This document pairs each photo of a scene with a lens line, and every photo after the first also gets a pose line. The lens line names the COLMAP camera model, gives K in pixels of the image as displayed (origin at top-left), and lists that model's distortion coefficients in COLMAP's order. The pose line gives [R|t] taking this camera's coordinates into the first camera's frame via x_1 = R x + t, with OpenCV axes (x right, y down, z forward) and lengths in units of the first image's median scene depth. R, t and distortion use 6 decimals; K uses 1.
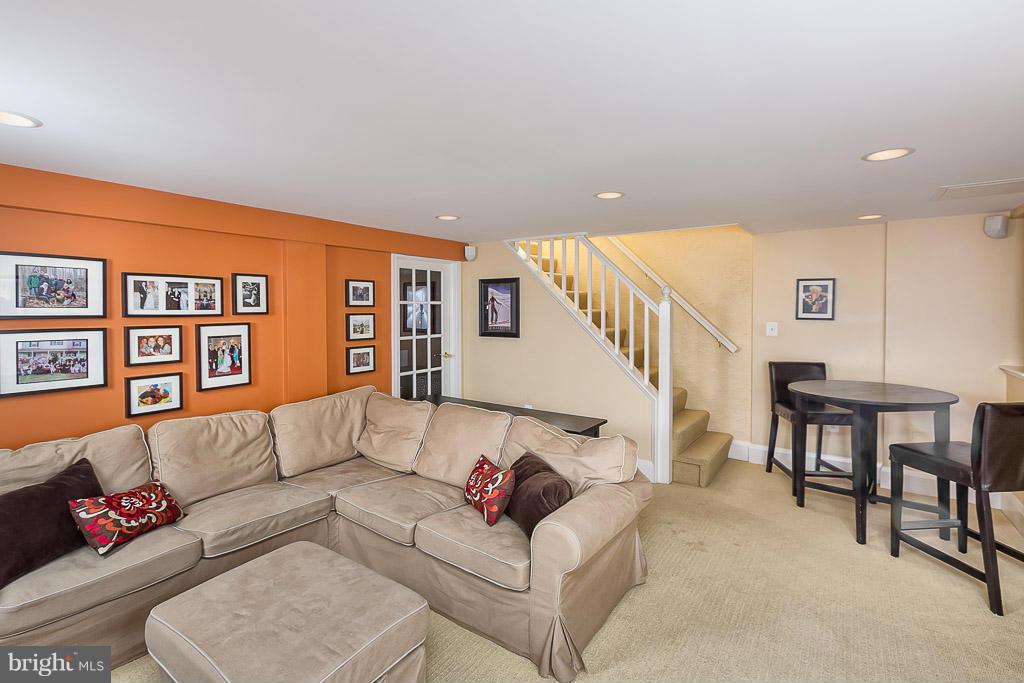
lens RADIAL K [[460.6, 0, 512.0], [0, 460.6, 341.5], [0, 0, 1]] dist [0.001502, 0.000262]
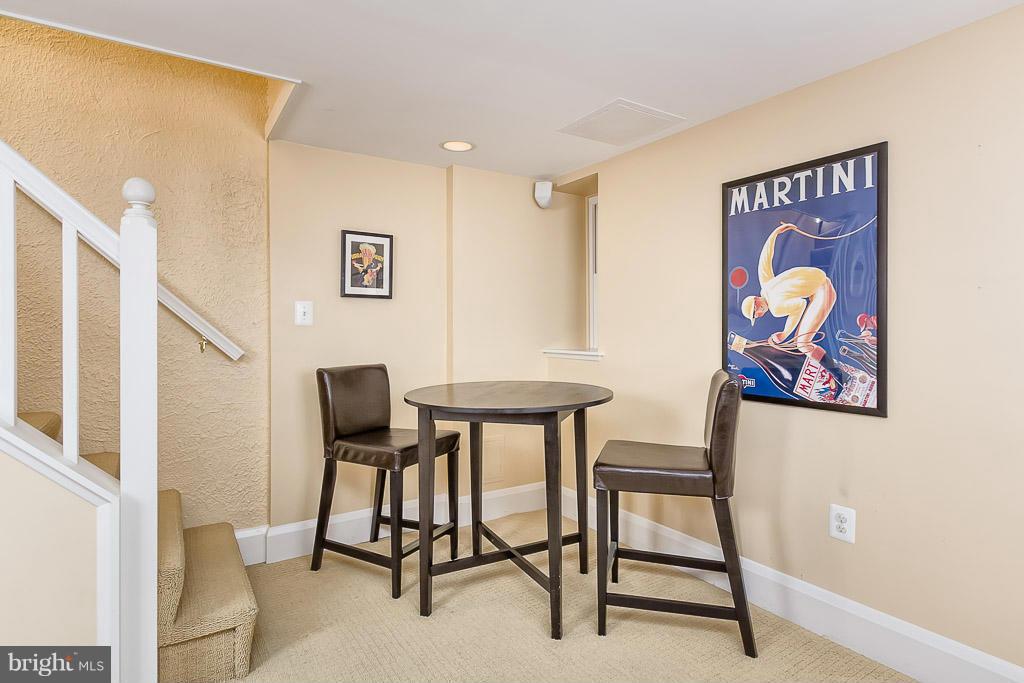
lens RADIAL K [[502.0, 0, 512.9], [0, 502.0, 328.8], [0, 0, 1]] dist [-0.020970, 0.000174]
pose [[0.356696, -0.017472, 0.934057, 0.082123], [0.064560, 0.997896, -0.005988, 0.013064], [-0.931987, 0.062439, 0.357073, 0.572178]]
